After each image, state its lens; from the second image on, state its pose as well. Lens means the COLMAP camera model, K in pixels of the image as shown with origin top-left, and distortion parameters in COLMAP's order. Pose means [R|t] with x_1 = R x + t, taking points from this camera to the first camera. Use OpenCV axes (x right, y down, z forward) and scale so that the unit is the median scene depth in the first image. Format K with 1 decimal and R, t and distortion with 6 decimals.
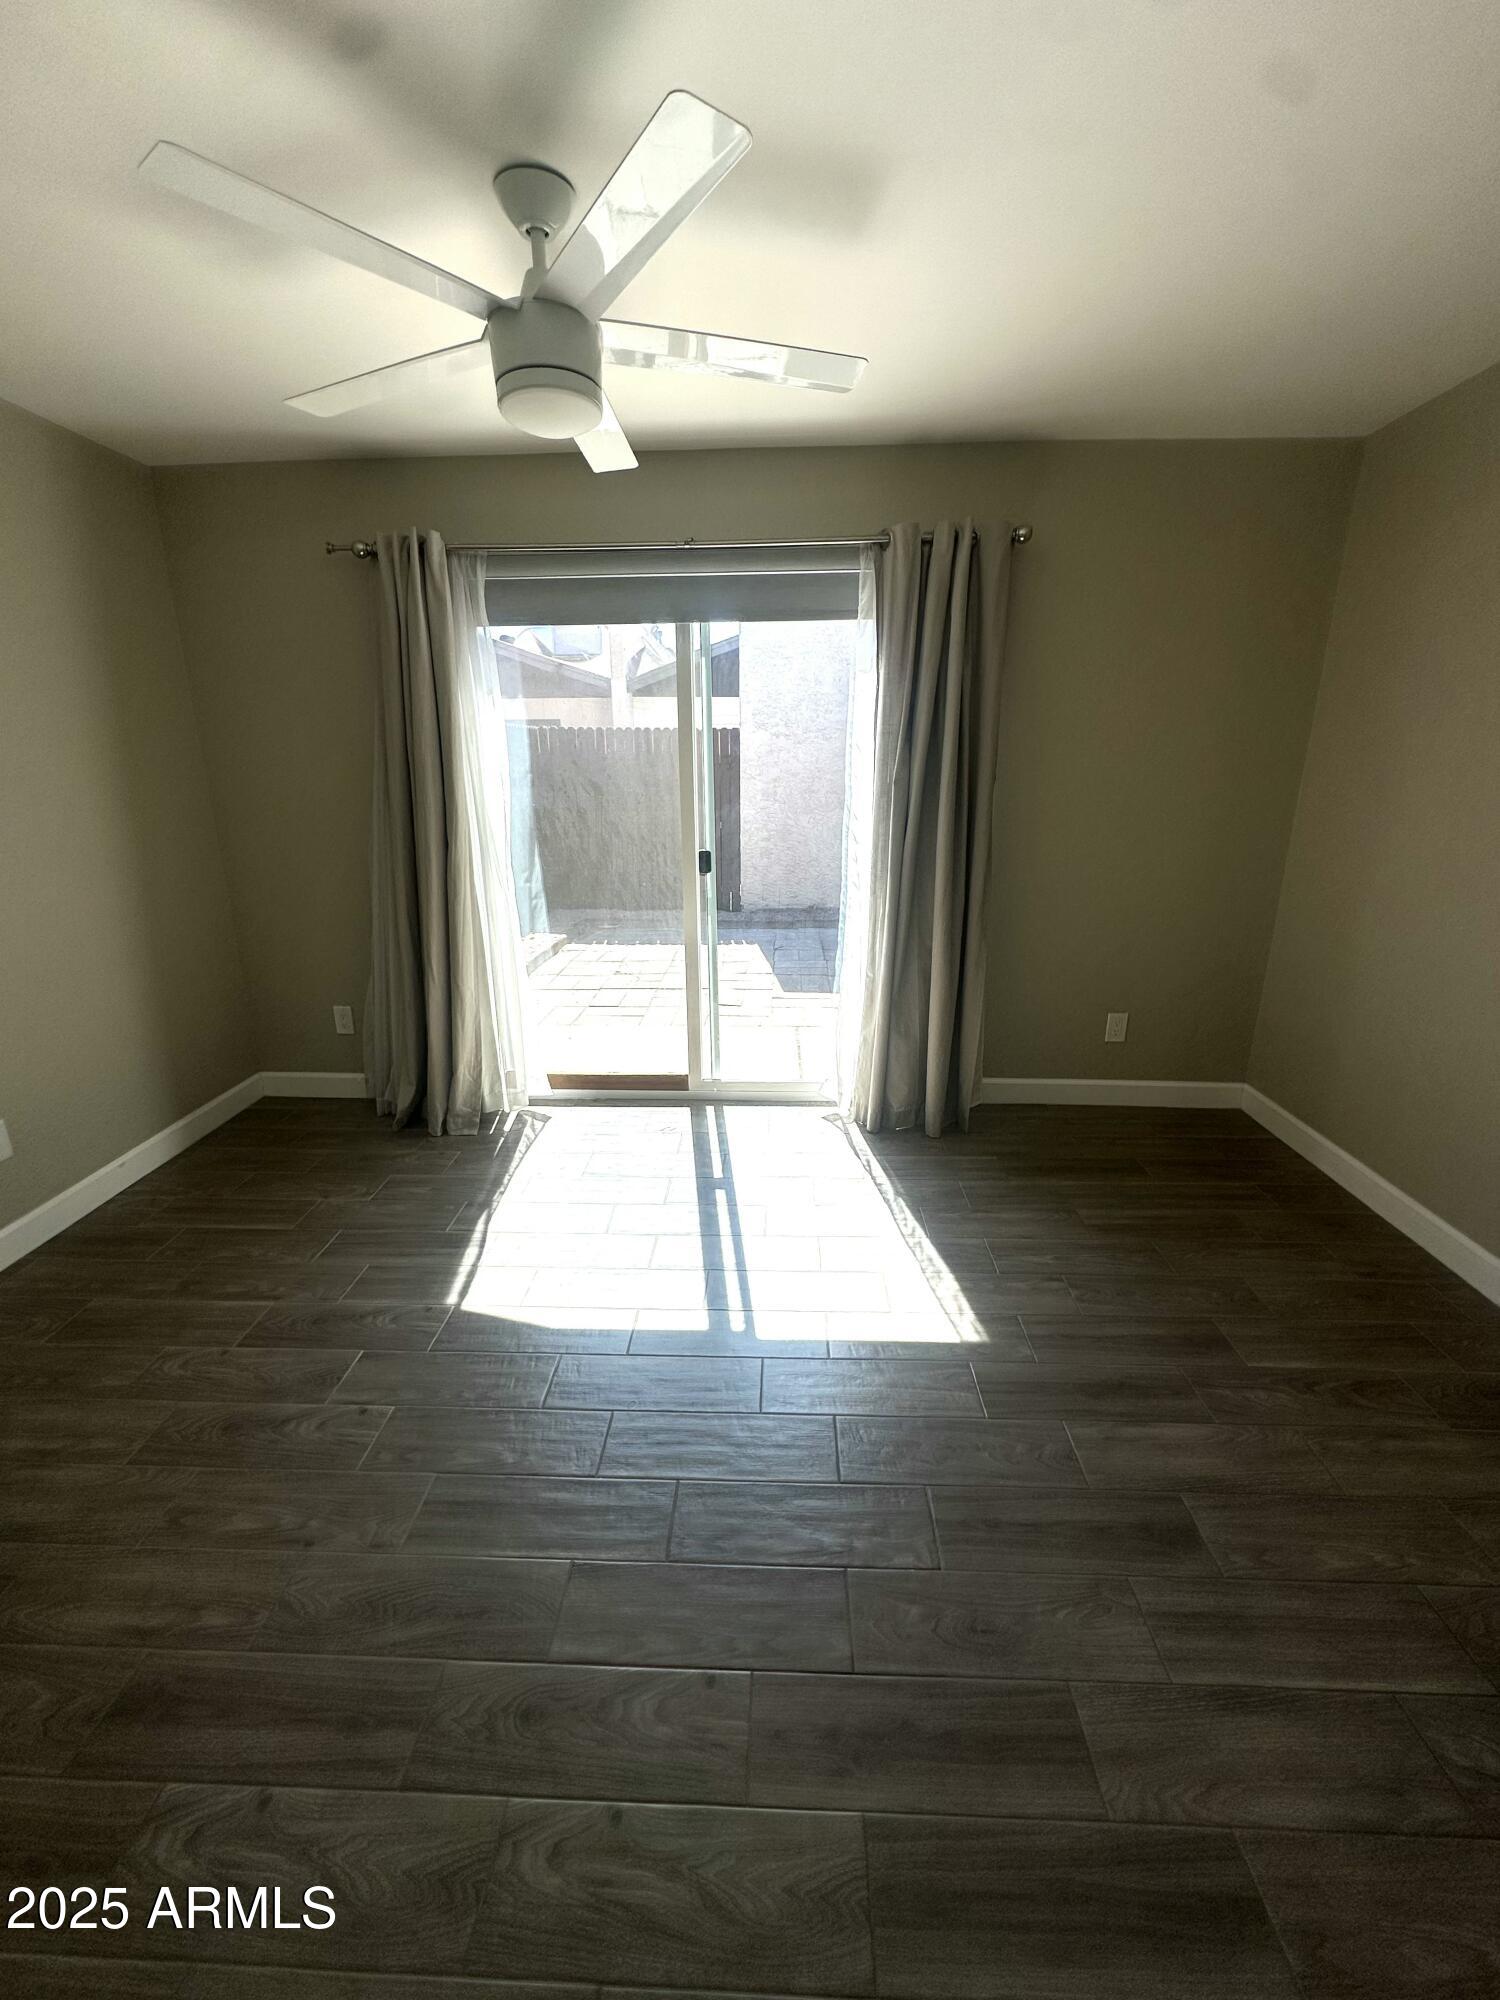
lens RADIAL K [[804.6, 0, 756.5], [0, 804.6, 1007.0], [0, 0, 1]] dist [-0.004956, 0.000949]
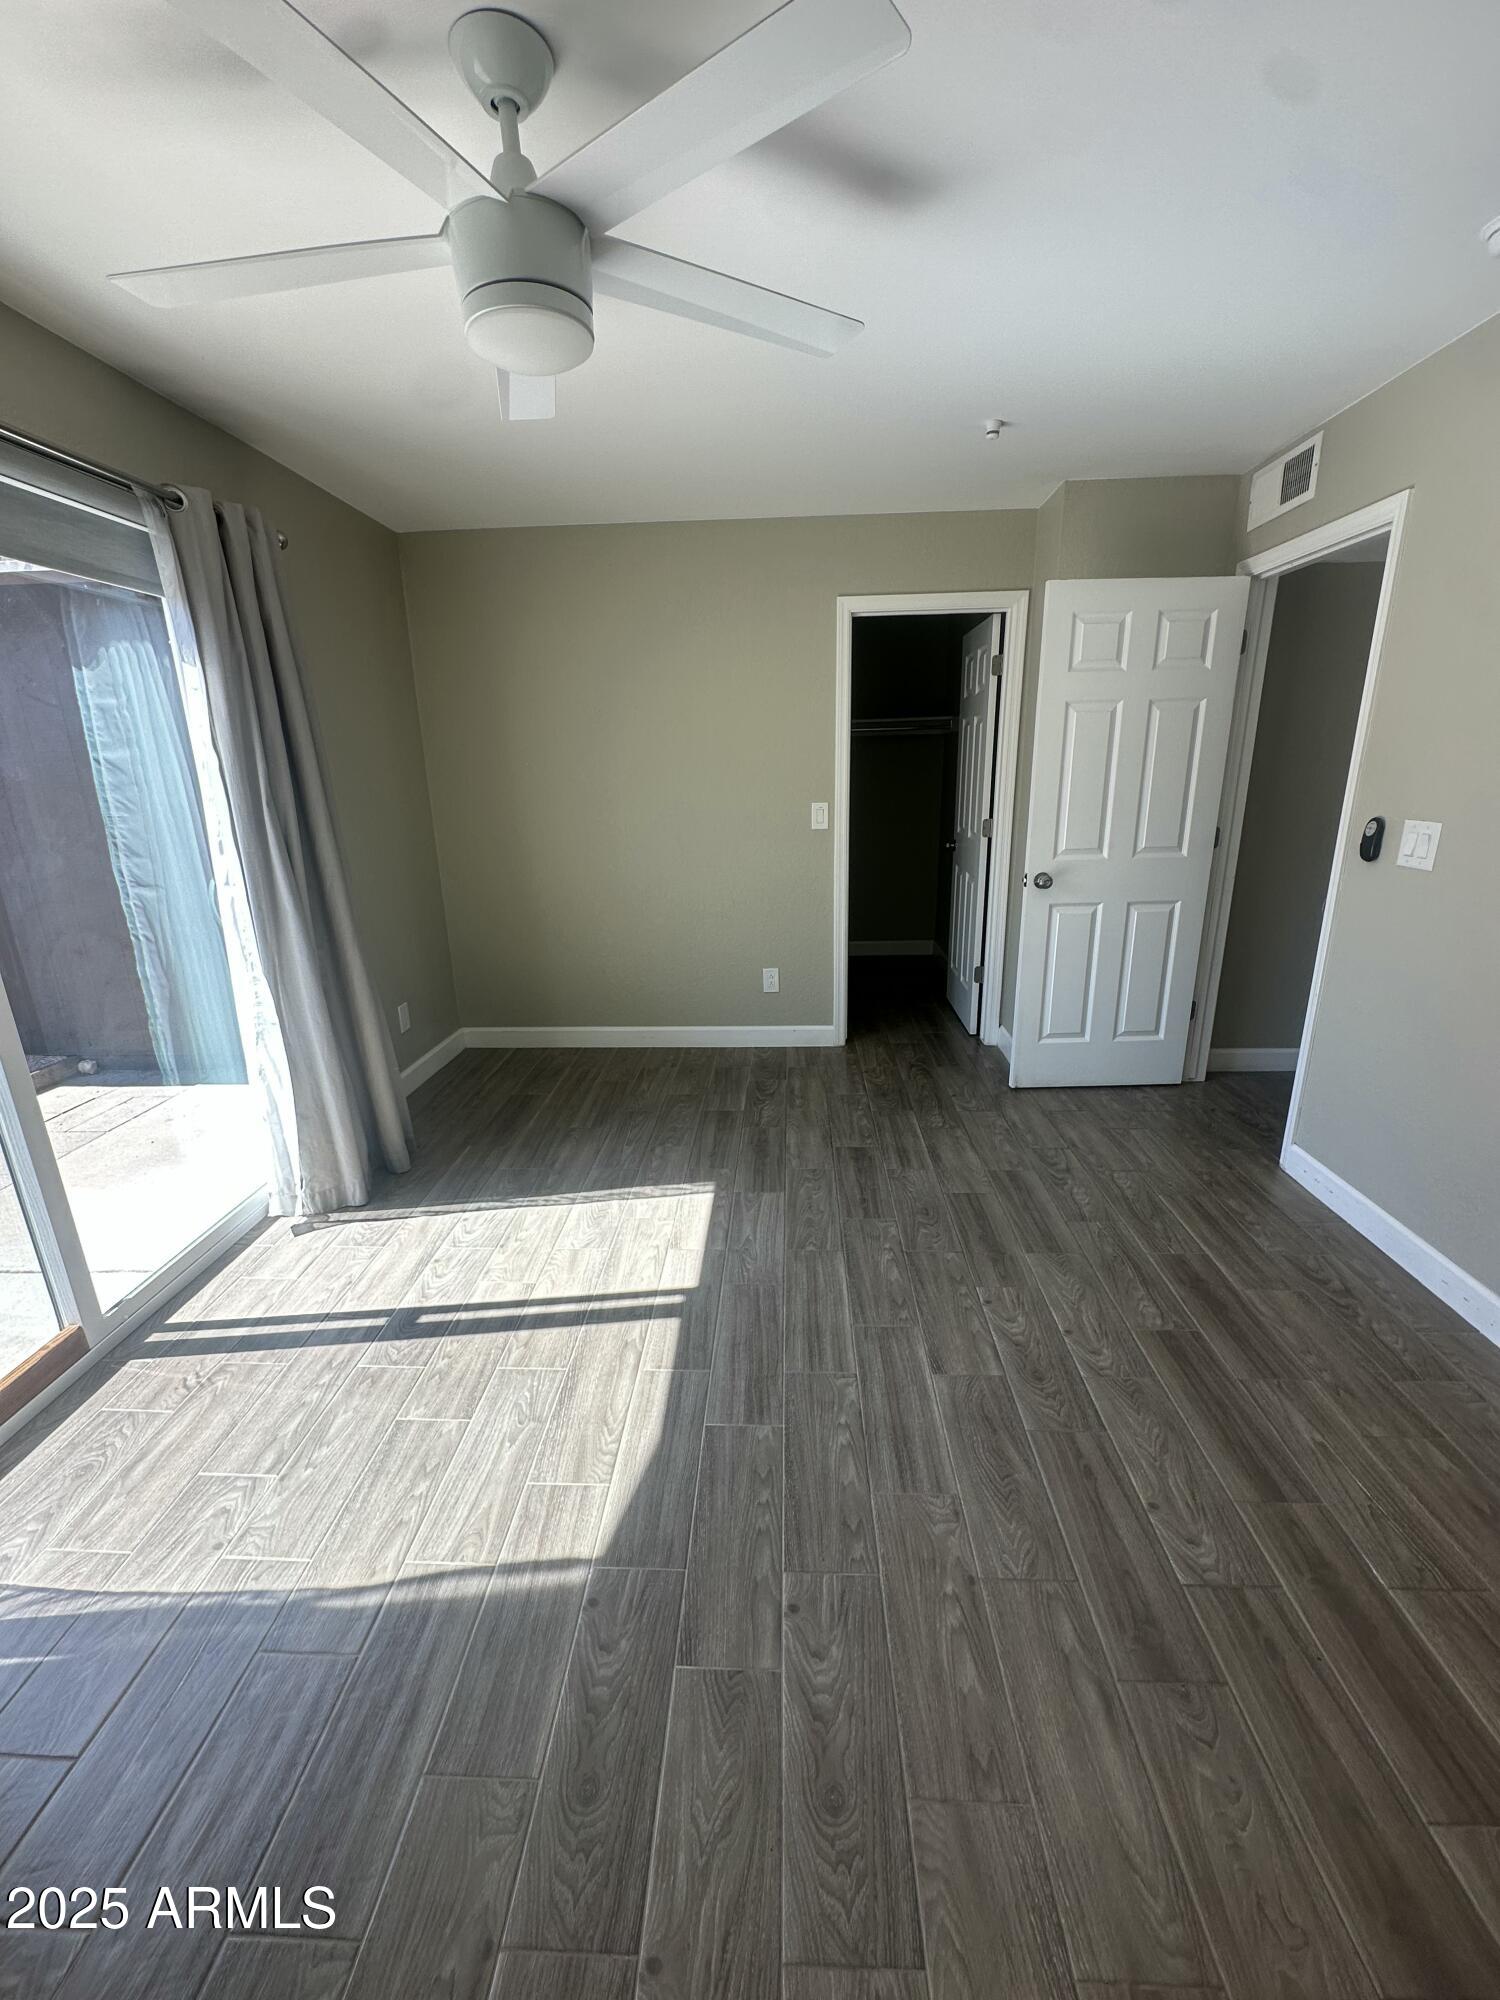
lens RADIAL K [[804.6, 0, 750.7], [0, 804.6, 1002.5], [0, 0, 1]] dist [-0.004956, 0.000949]
pose [[0.004419, -0.279068, 0.960261, -0.900990], [0.310628, 0.913150, 0.263947, -0.202953], [-0.950521, 0.297117, 0.090721, 0.673923]]
